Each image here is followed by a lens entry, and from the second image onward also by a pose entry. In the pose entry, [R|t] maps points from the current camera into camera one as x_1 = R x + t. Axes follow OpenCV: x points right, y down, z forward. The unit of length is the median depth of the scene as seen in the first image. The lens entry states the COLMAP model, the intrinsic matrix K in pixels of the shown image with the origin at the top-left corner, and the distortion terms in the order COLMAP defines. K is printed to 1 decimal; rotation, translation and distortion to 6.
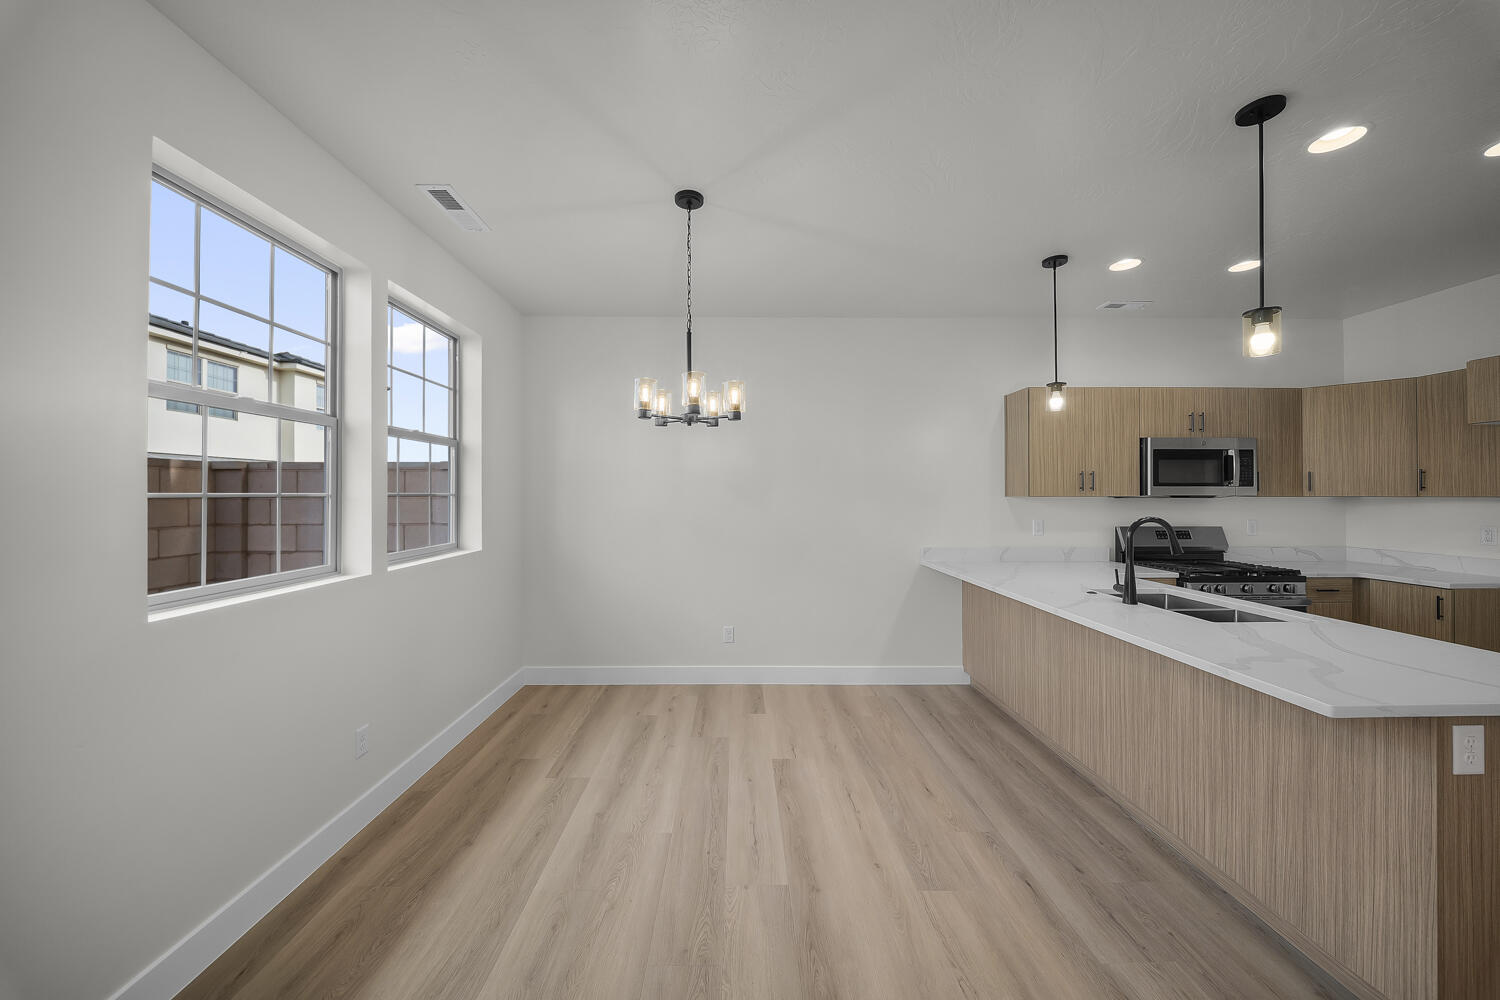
lens RADIAL K [[537.6, 0, 751.7], [0, 537.6, 487.7], [0, 0, 1]] dist [-0.003337, -0.000270]
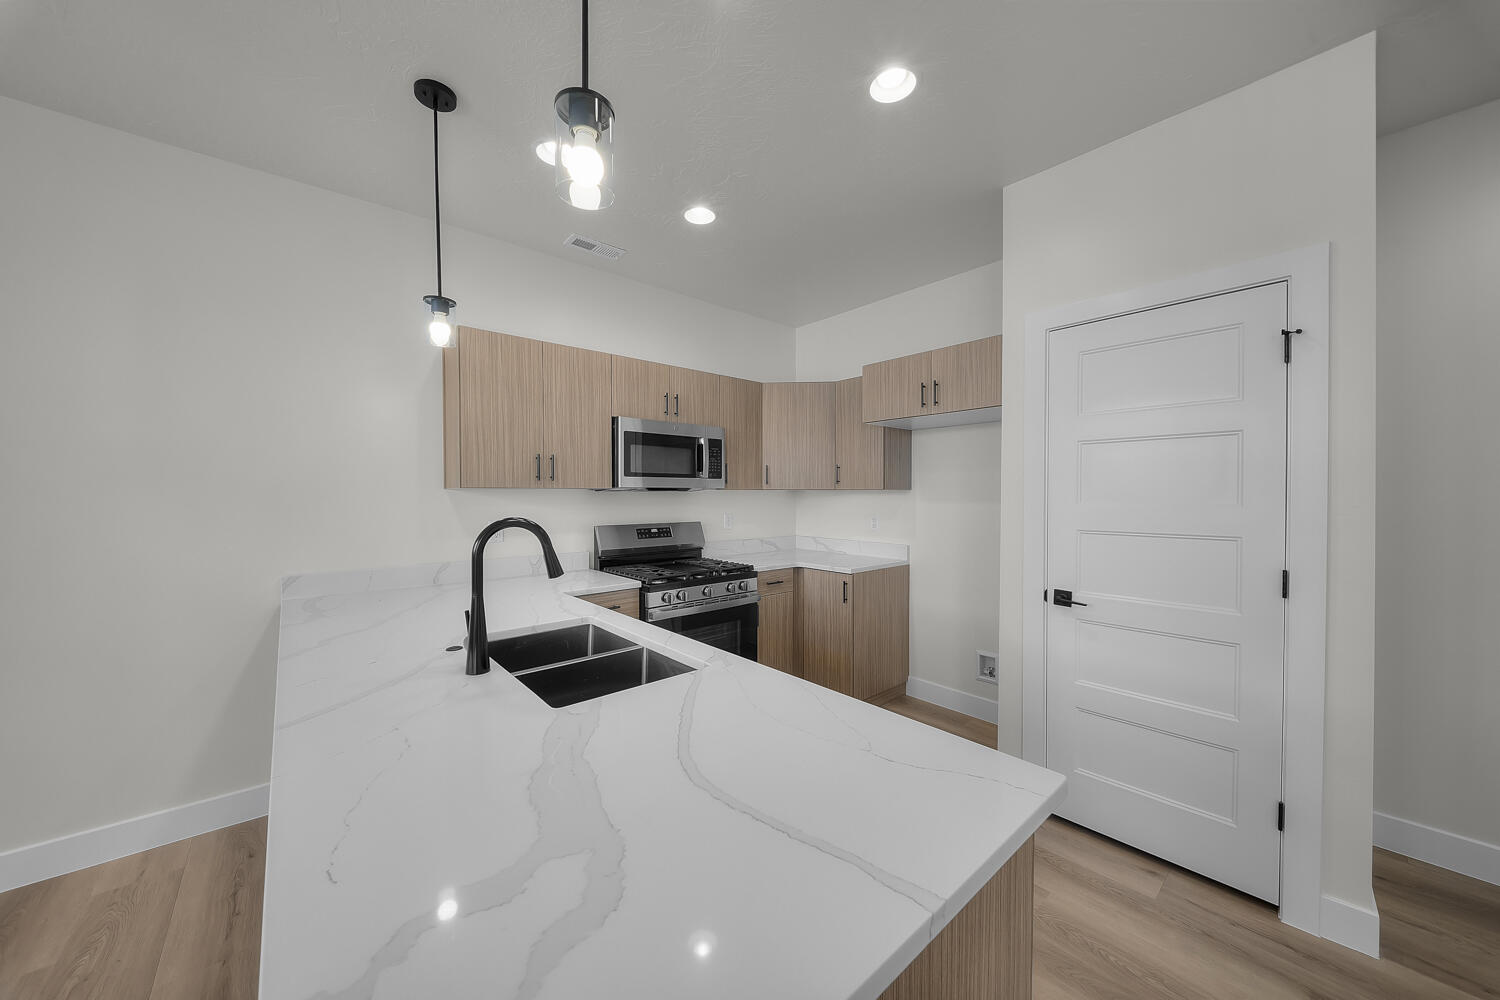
lens RADIAL K [[537.6, 0, 744.2], [0, 537.6, 496.8], [0, 0, 1]] dist [-0.003337, -0.000270]
pose [[0.763818, -0.003570, 0.645422, 0.353988], [-0.008132, 0.999852, 0.015155, 0.014607], [-0.645381, -0.016824, 0.763676, 0.249656]]
